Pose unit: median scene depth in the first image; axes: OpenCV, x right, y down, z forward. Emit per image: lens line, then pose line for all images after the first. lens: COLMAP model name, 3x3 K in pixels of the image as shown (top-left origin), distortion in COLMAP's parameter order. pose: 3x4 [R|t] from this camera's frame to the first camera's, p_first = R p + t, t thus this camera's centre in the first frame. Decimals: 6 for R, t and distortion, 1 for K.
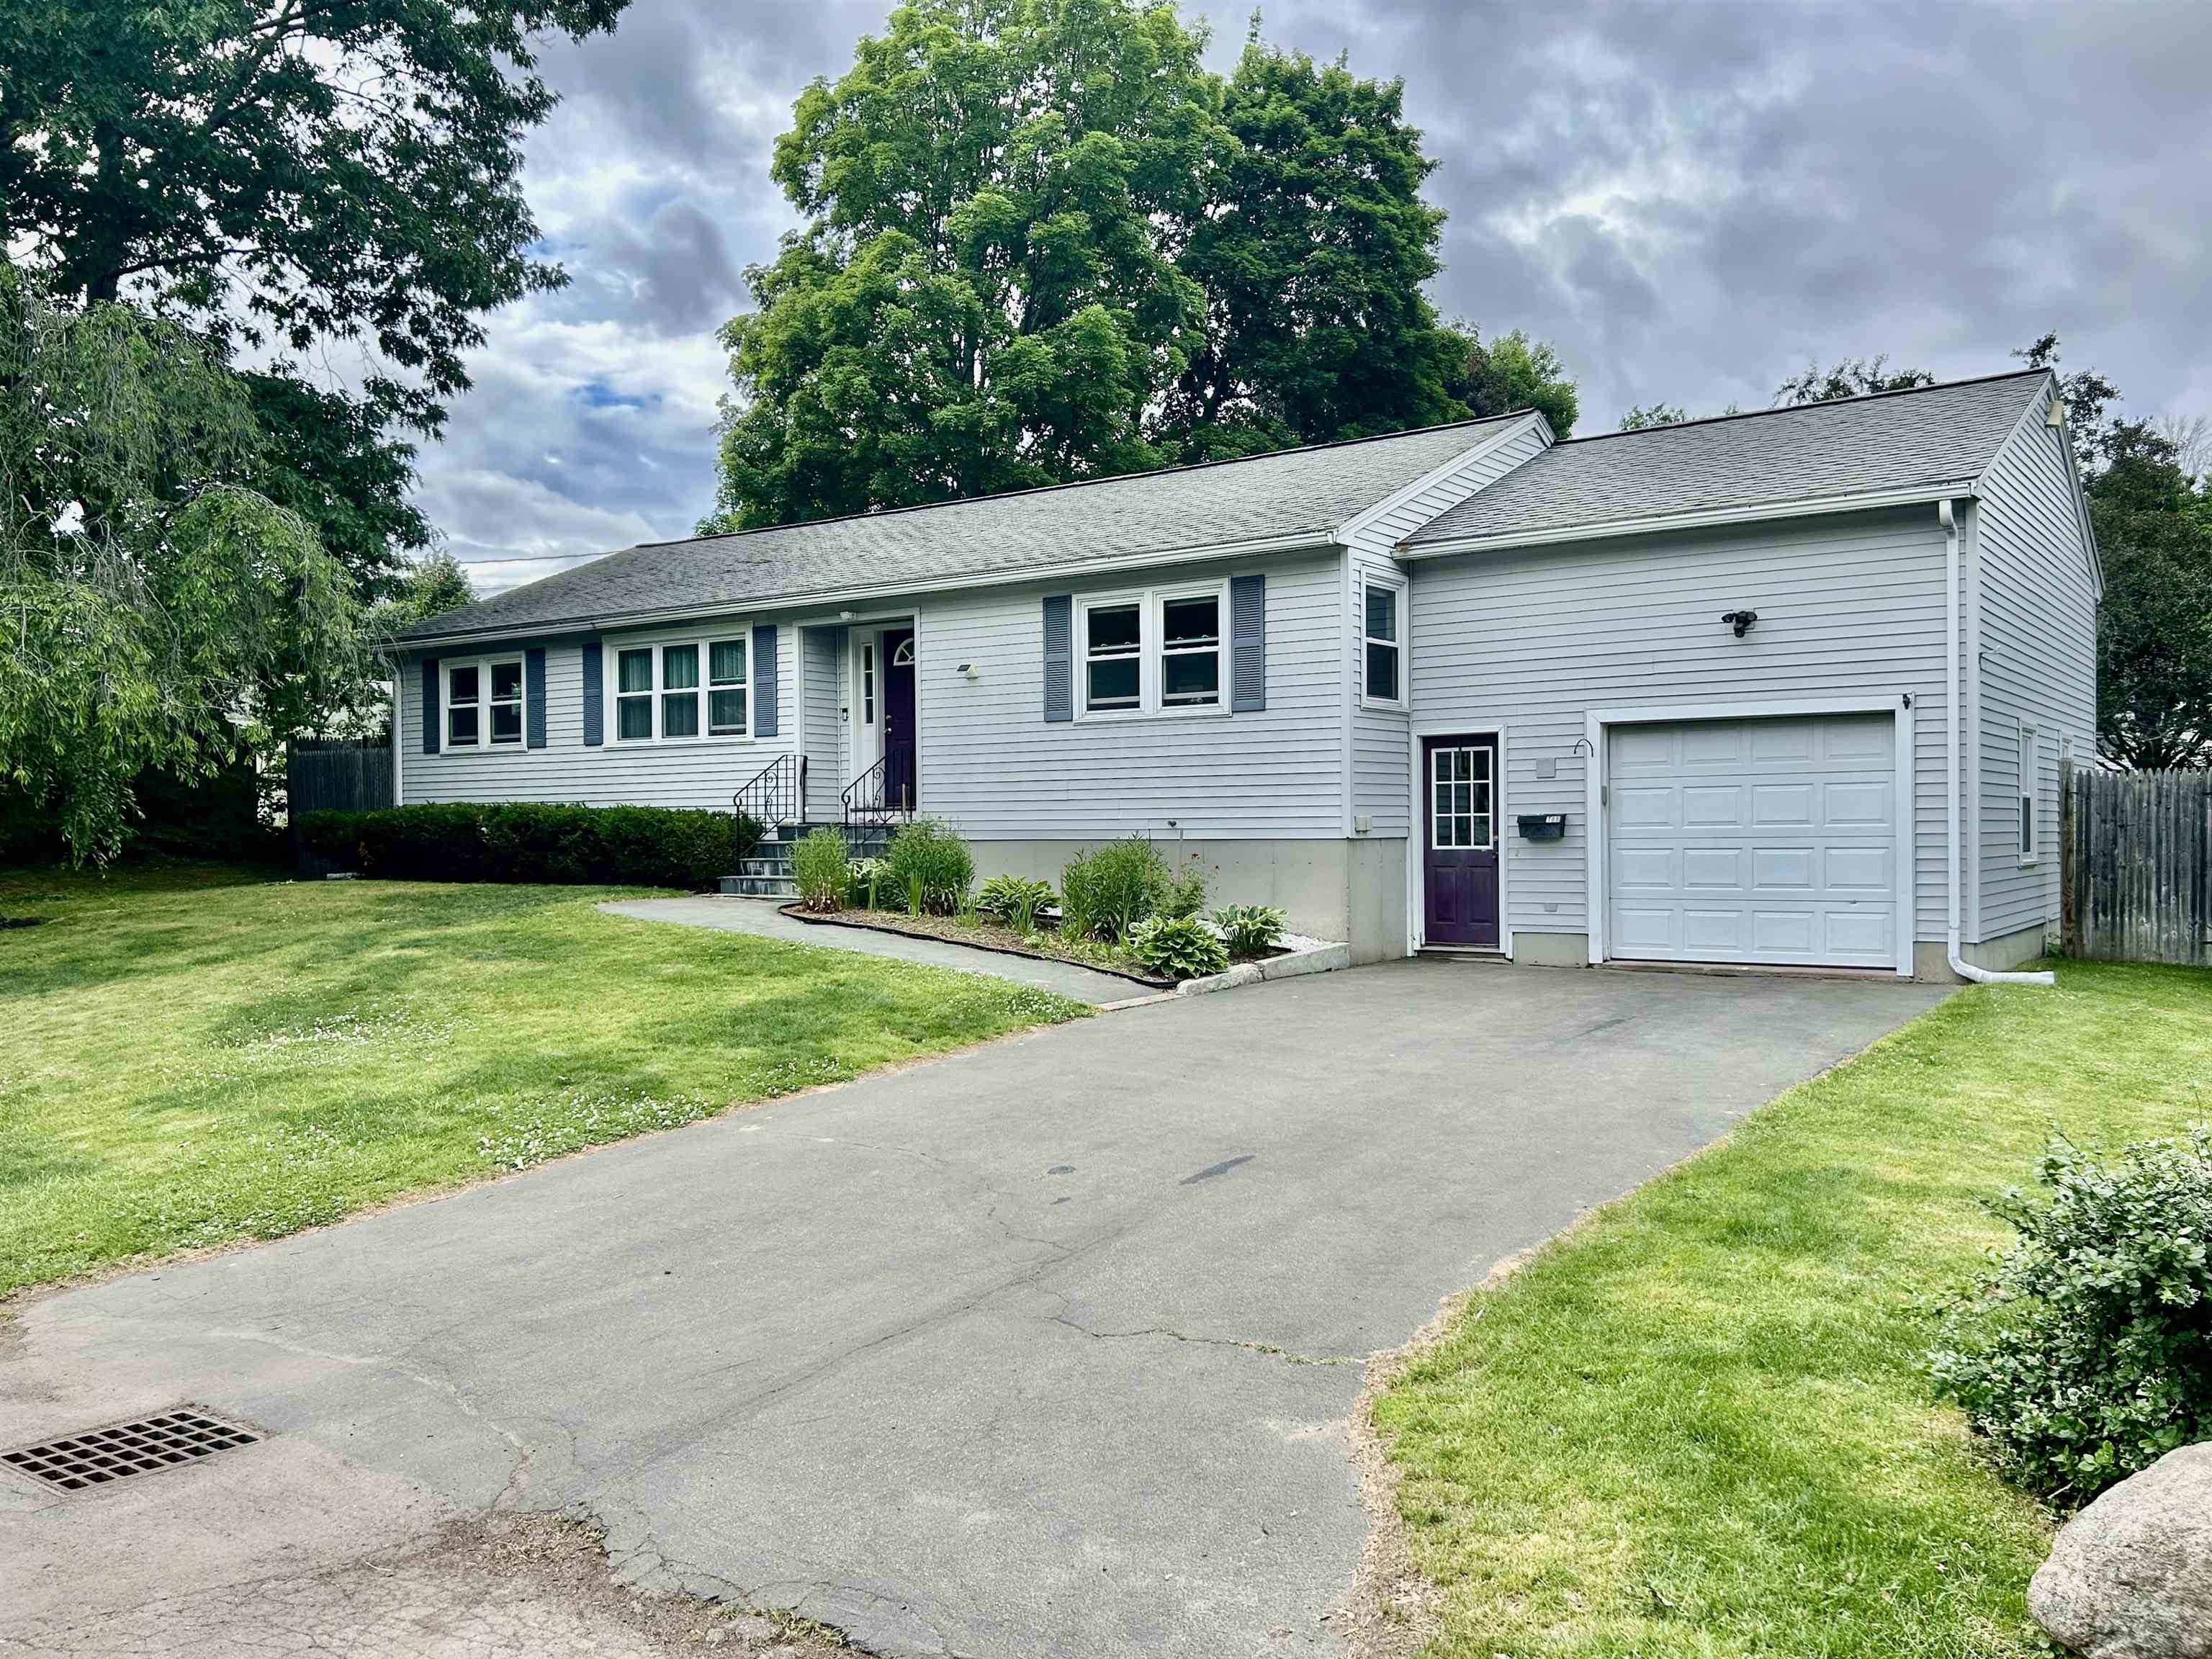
lens RADIAL K [[1740.4, 0, 1106.0], [0, 1740.4, 829.5], [0, 0, 1]] dist [0.068185, -0.088550]
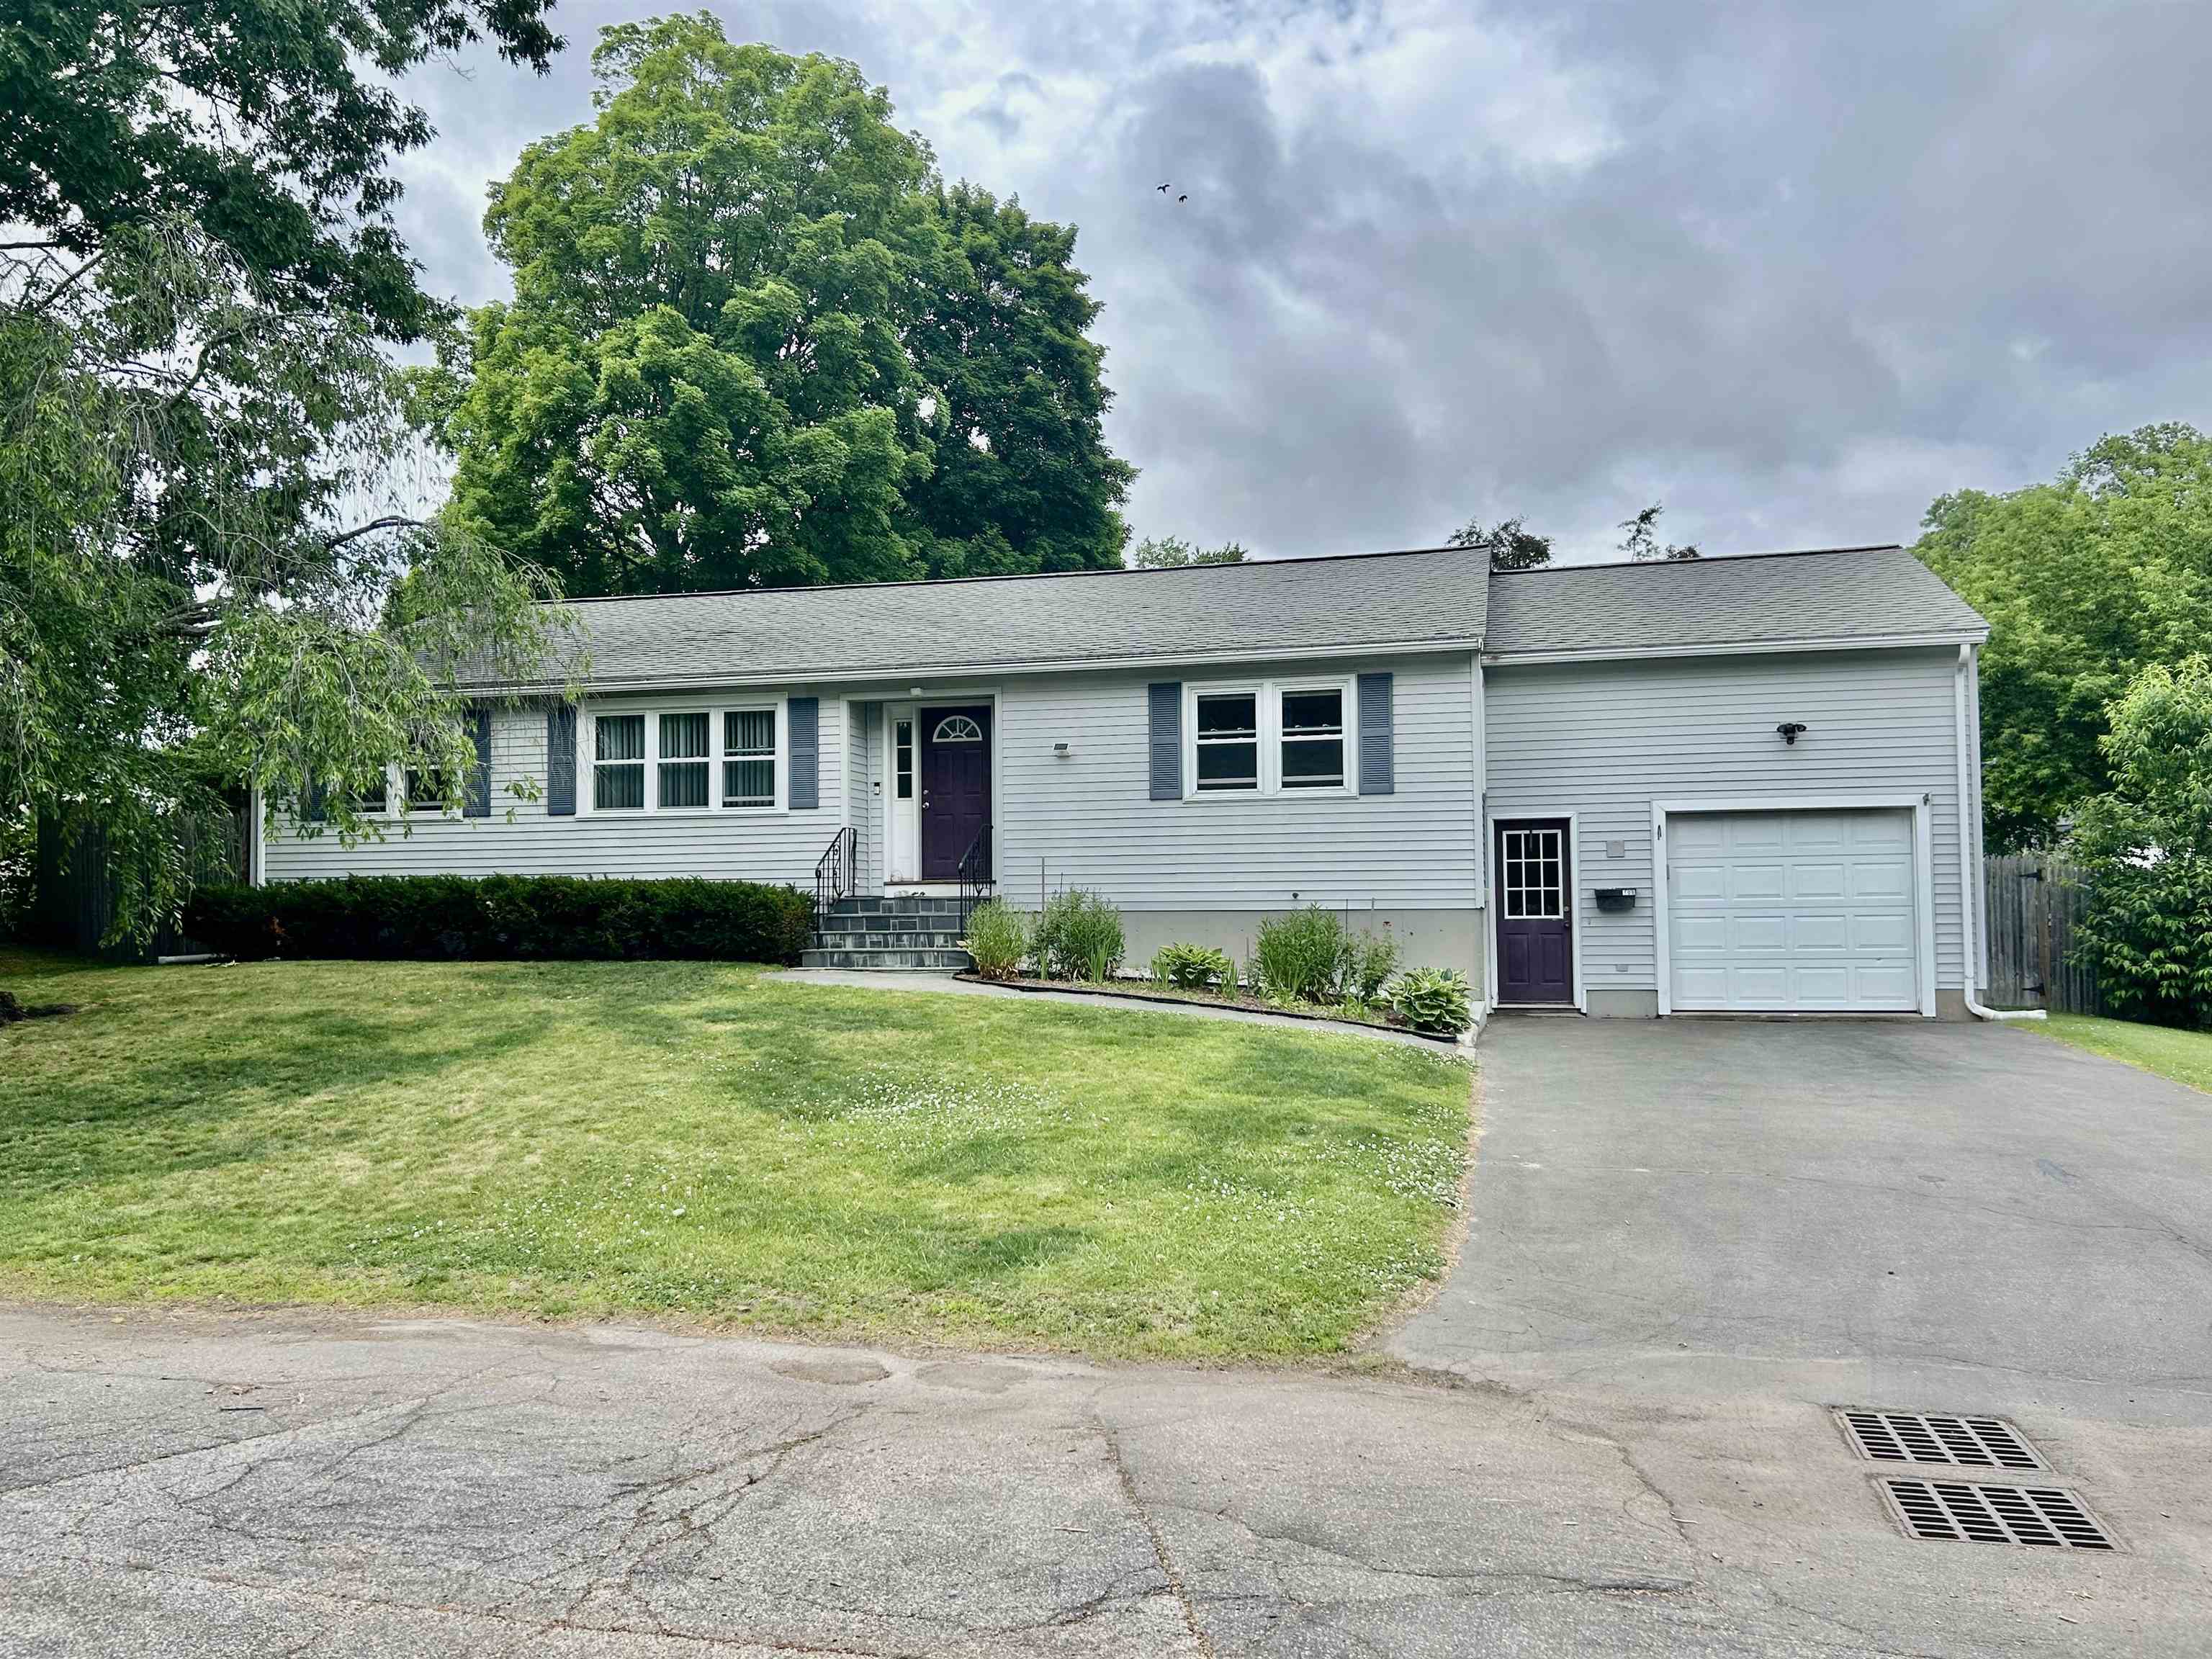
lens RADIAL K [[1683.7, 0, 1091.2], [0, 1683.7, 826.8], [0, 0, 1]] dist [0.052584, -0.054331]
pose [[0.933540, 0.017632, 0.358040, -0.466299], [0.001809, 0.998545, -0.053891, 0.010324], [-0.358469, 0.050957, 0.932150, 0.063142]]
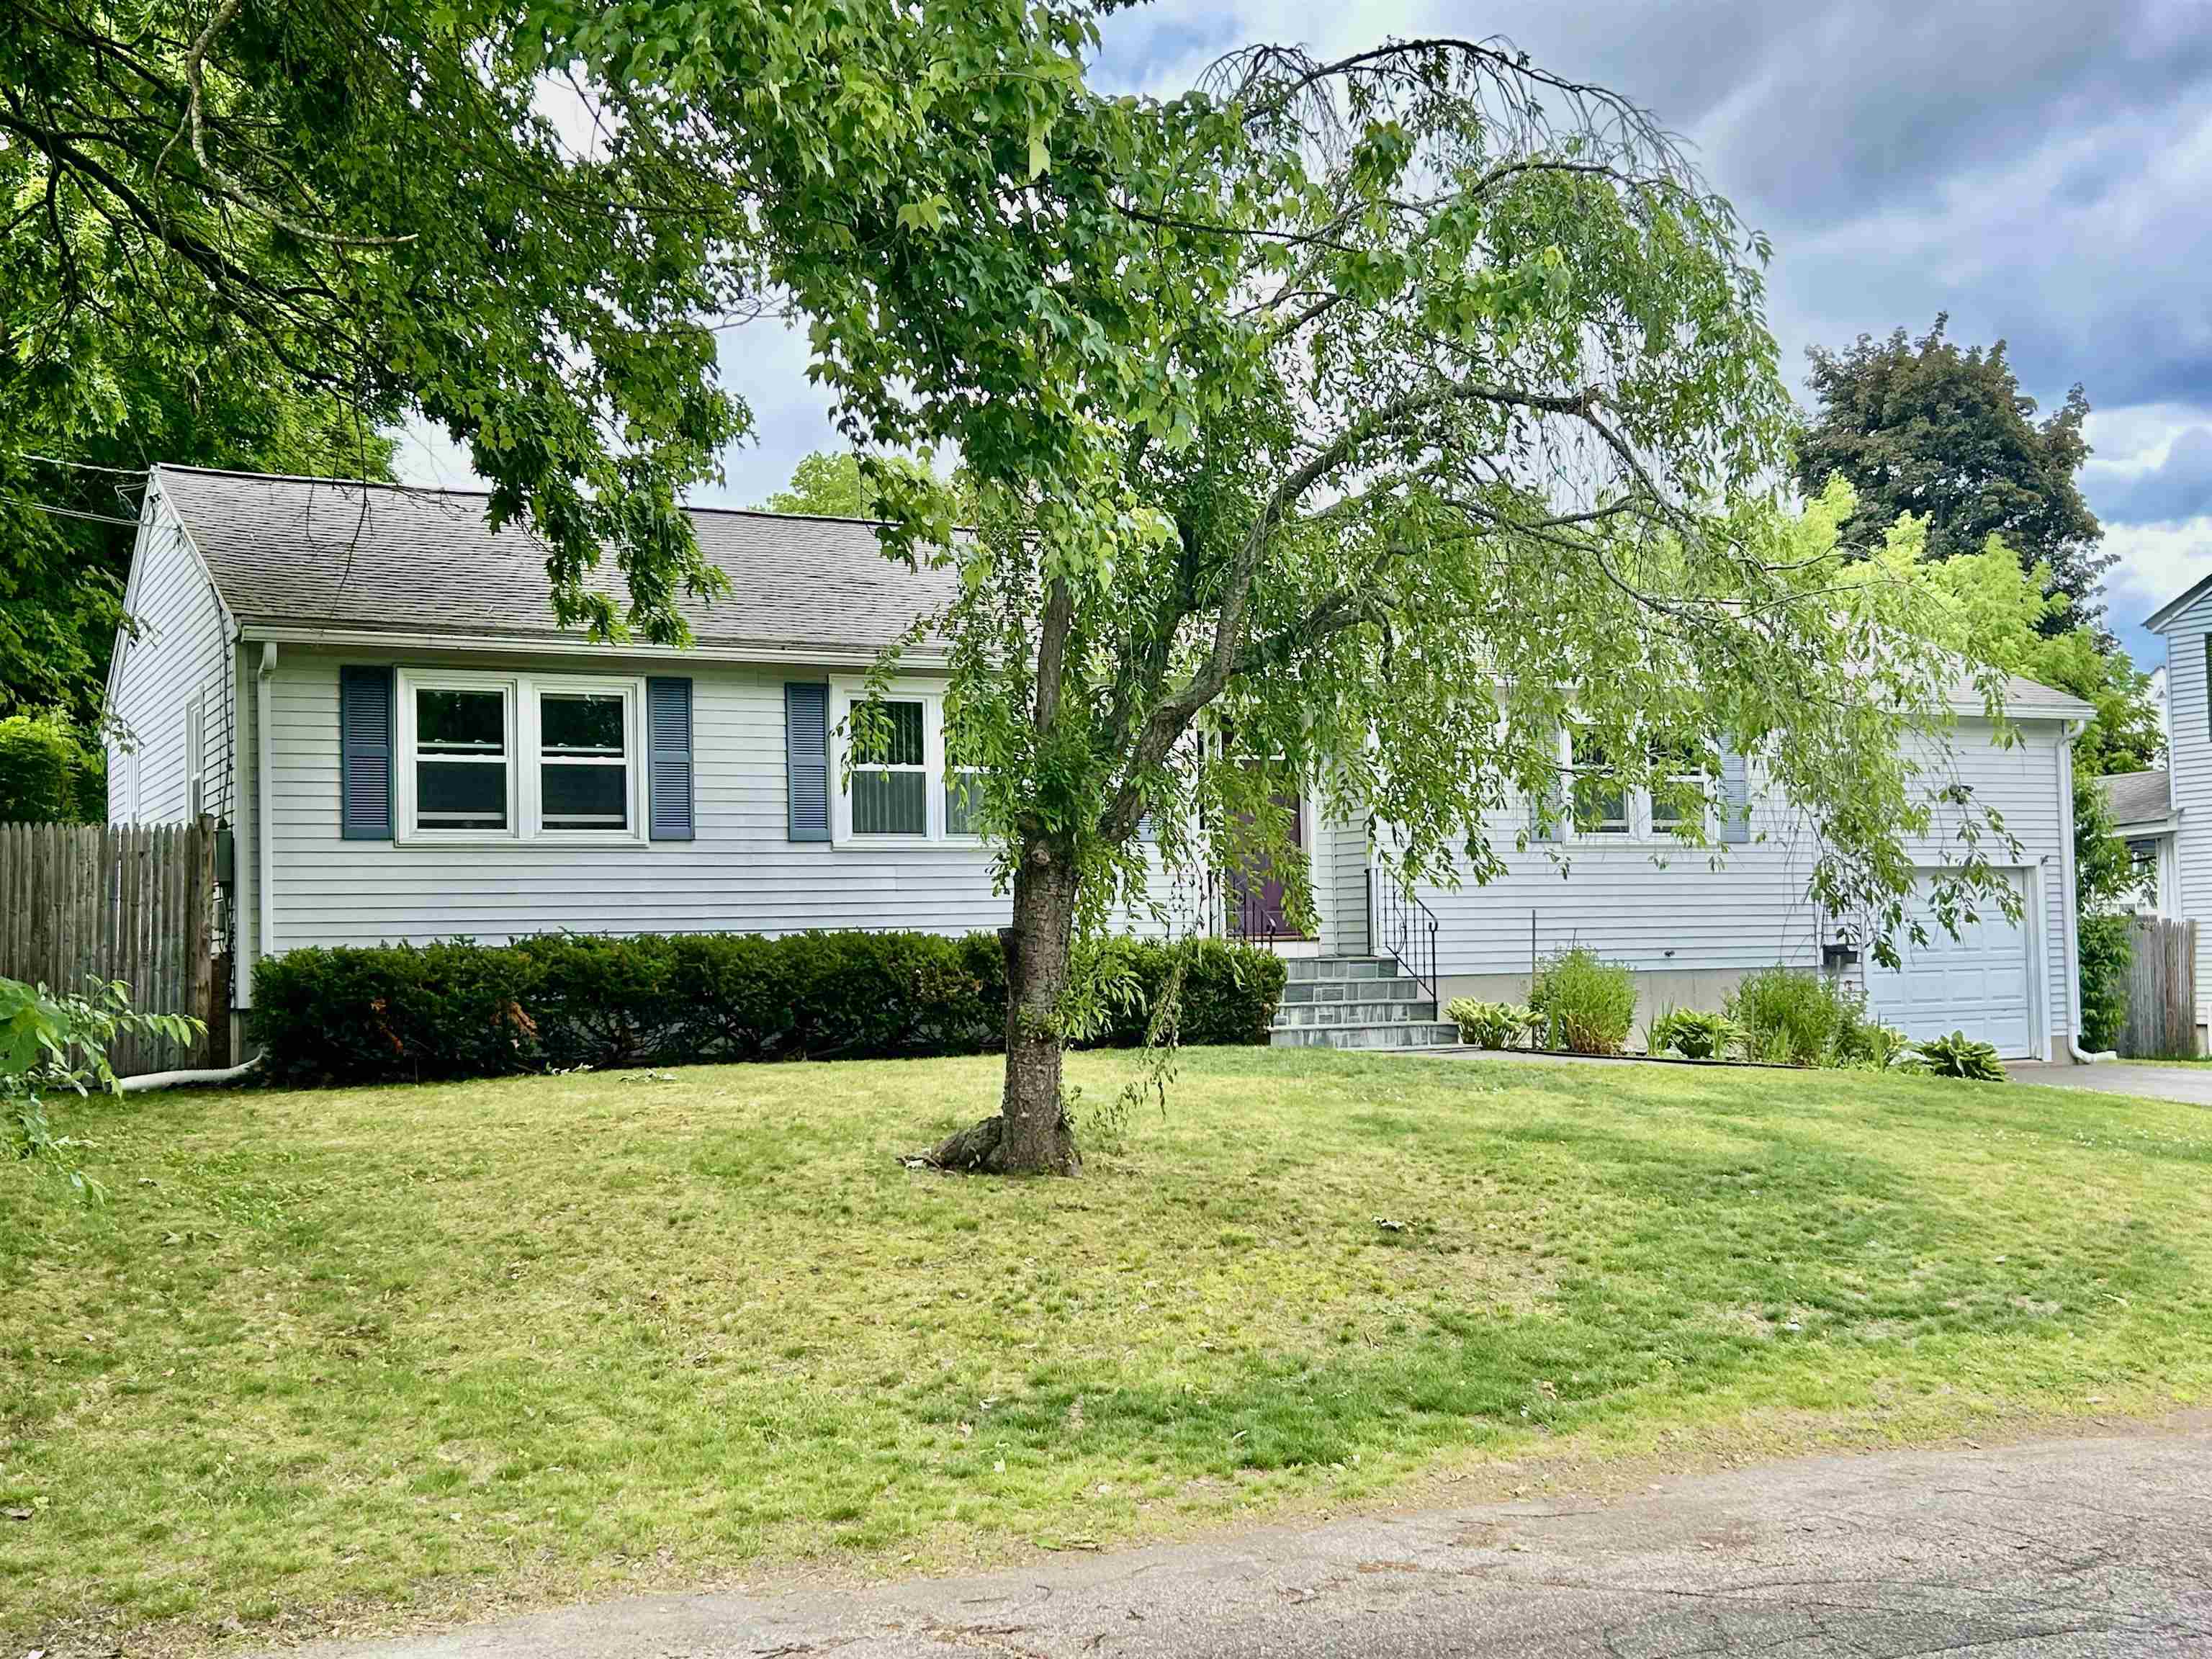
lens RADIAL K [[2413.2, 0, 1106.0], [0, 2413.2, 829.5], [0, 0, 1]] dist [-0.002526, -0.000339]
pose [[0.423522, 0.054008, 0.904274, -0.843101], [0.026747, 0.997040, -0.072076, 0.012879], [-0.905491, 0.054713, 0.420824, 0.335000]]
